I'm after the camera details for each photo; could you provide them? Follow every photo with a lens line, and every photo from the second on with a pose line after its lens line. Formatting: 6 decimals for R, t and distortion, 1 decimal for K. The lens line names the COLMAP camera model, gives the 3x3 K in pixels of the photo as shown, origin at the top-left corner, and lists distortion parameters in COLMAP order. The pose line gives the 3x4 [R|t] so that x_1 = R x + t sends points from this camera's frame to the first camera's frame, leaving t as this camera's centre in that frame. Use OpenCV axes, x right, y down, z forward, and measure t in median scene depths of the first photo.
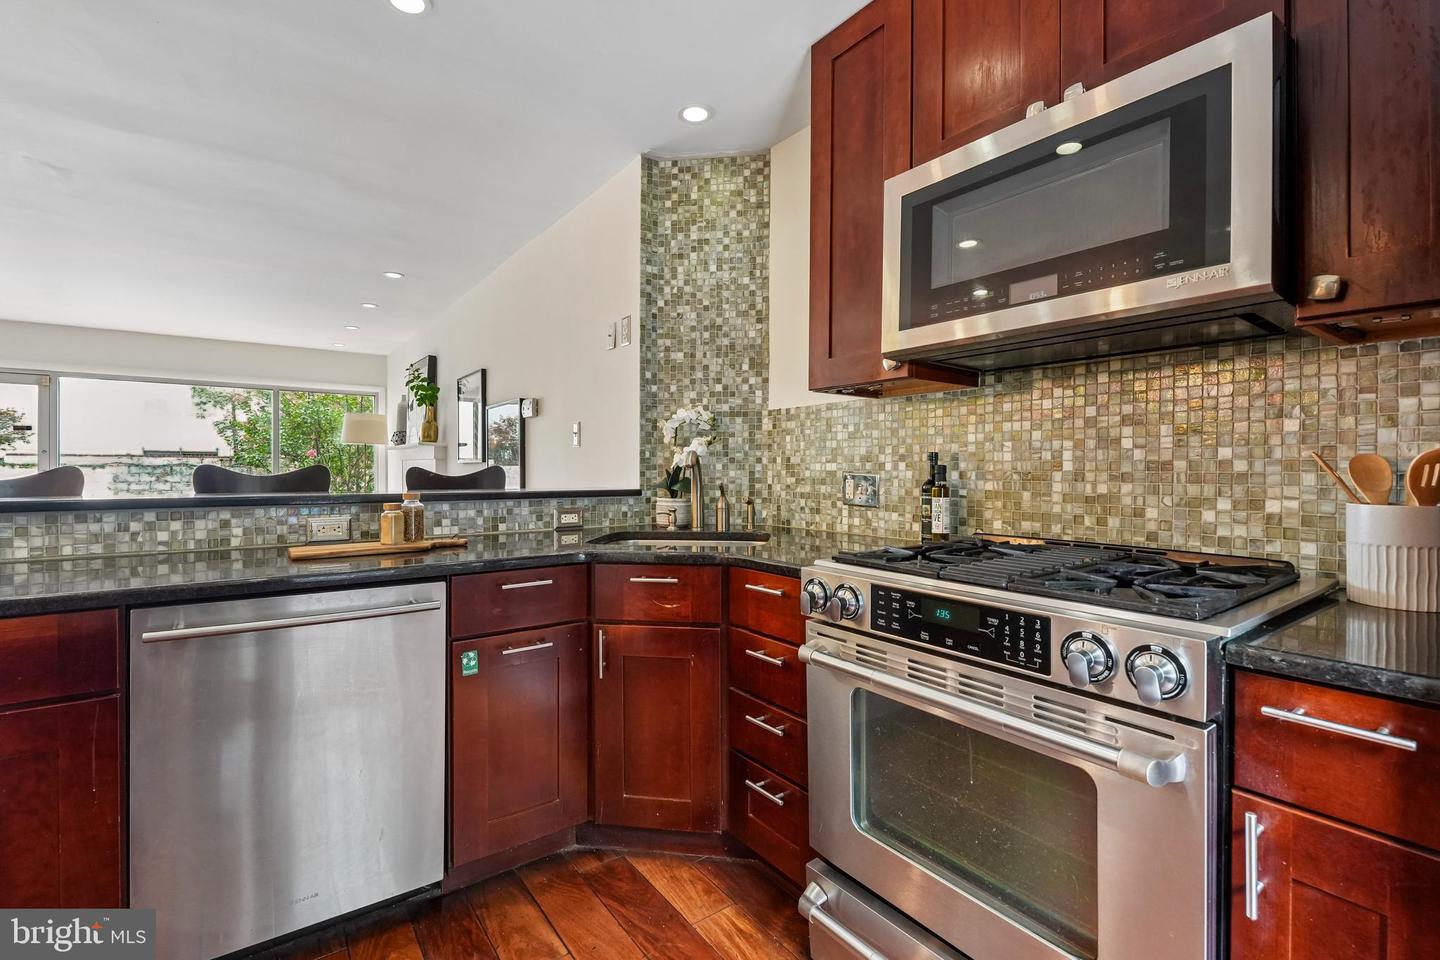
lens RADIAL K [[646.3, 0, 716.9], [0, 646.3, 476.4], [0, 0, 1]] dist [-0.004983, -0.000921]
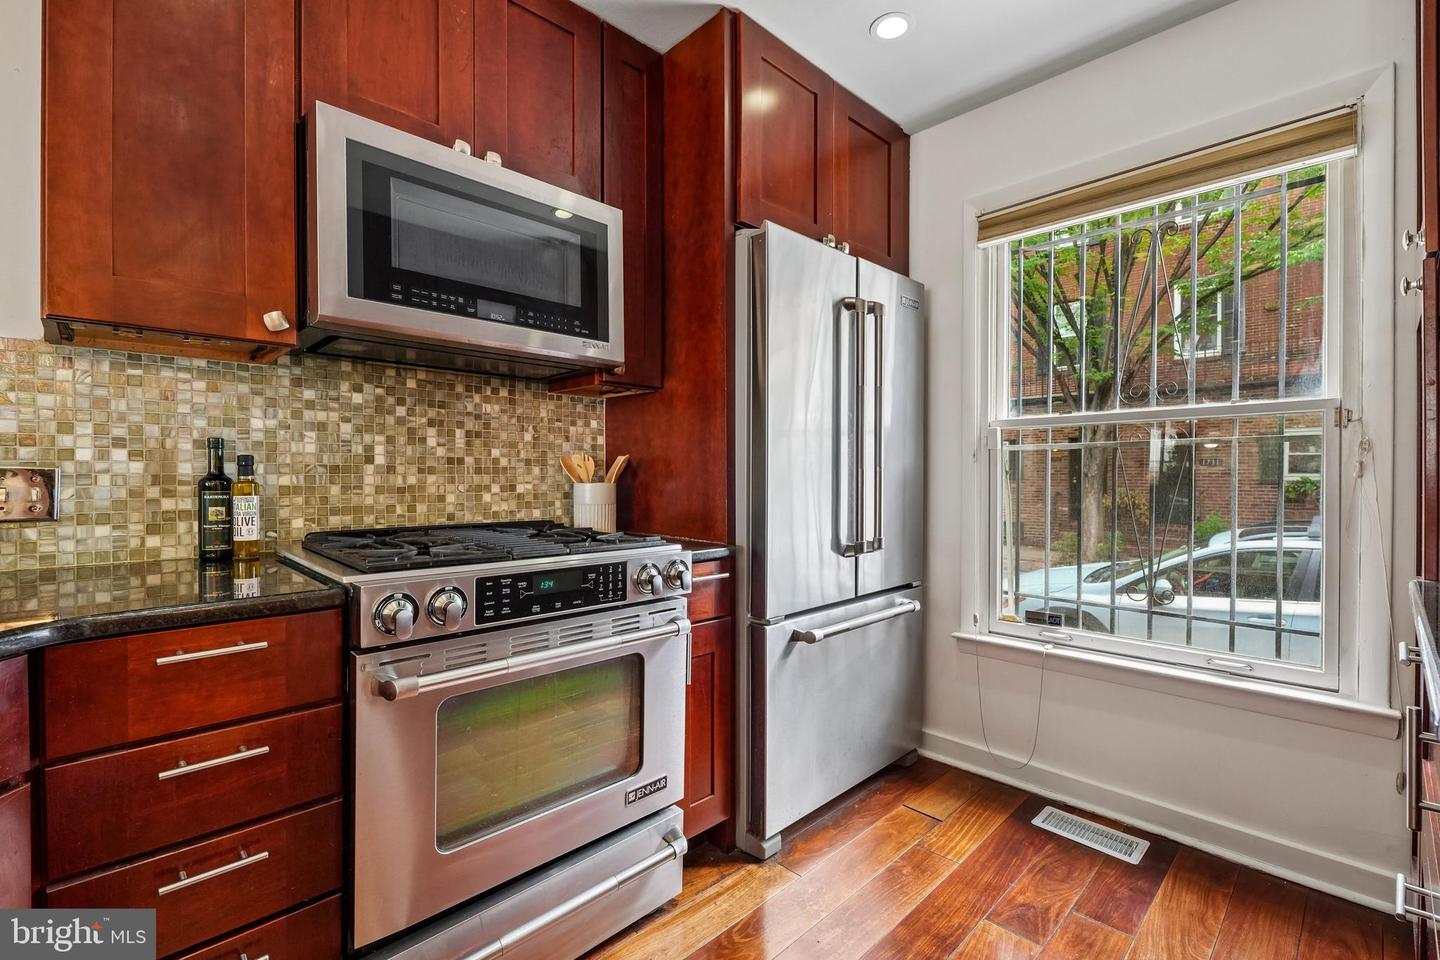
lens RADIAL K [[646.3, 0, 713.0], [0, 646.3, 476.3], [0, 0, 1]] dist [-0.004983, -0.000921]
pose [[-0.154853, -0.004561, 0.987927, -0.625597], [0.008162, 0.999949, 0.005895, 0.010181], [-0.987904, 0.008976, -0.154807, 0.655198]]
